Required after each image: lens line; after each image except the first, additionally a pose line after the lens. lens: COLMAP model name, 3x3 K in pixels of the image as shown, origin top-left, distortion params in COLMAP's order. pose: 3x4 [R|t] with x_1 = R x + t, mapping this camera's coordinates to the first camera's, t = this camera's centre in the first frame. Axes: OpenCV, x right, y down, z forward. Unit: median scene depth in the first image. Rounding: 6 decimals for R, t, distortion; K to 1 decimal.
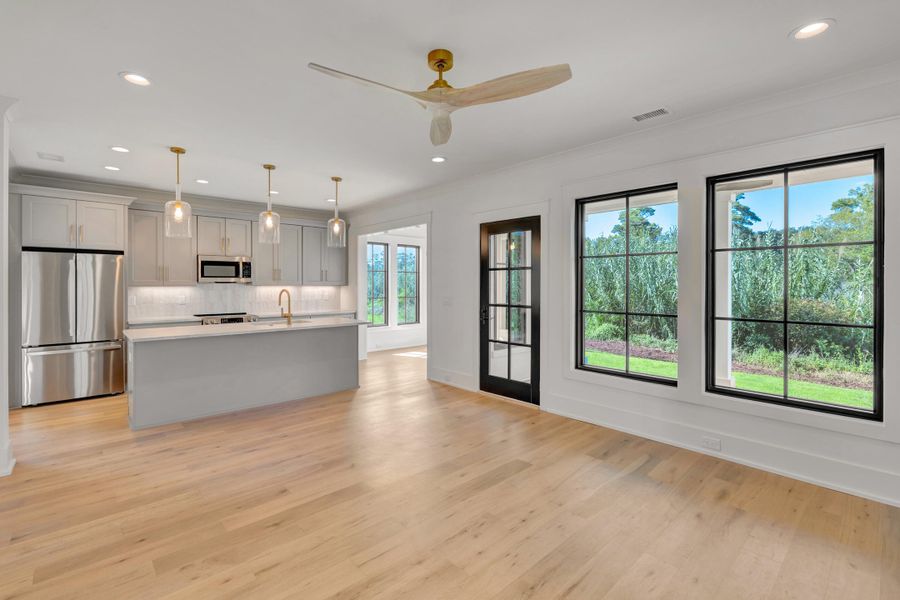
lens RADIAL K [[394.6, 0, 453.8], [0, 394.6, 285.6], [0, 0, 1]] dist [0.001226, 0.000542]
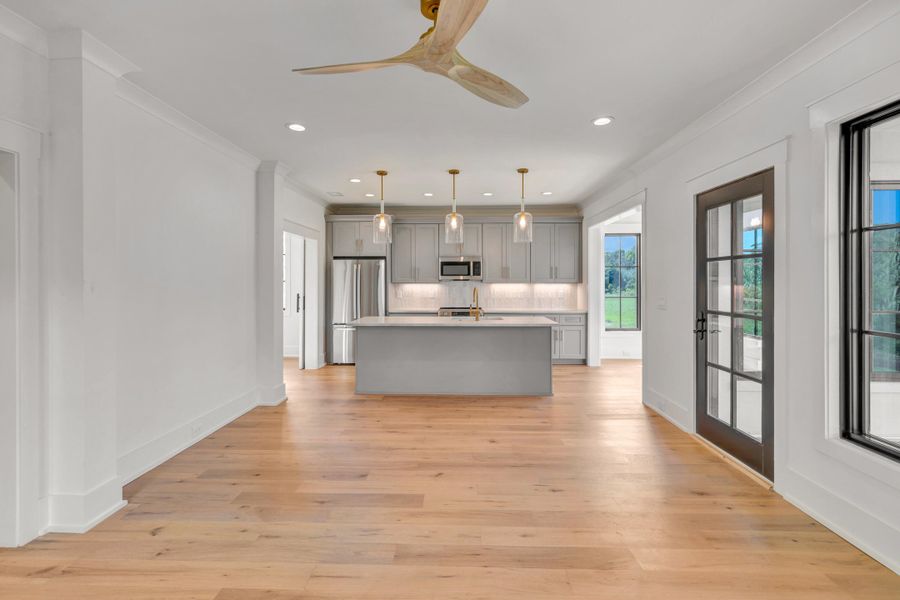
lens RADIAL K [[398.8, 0, 441.4], [0, 398.8, 279.3], [0, 0, 1]] dist [0.000340, 0.000481]
pose [[0.723785, -0.004648, -0.690010, 0.265603], [-0.002053, 0.999958, -0.008890, 0.000073], [0.690023, 0.007852, 0.723745, 0.207109]]
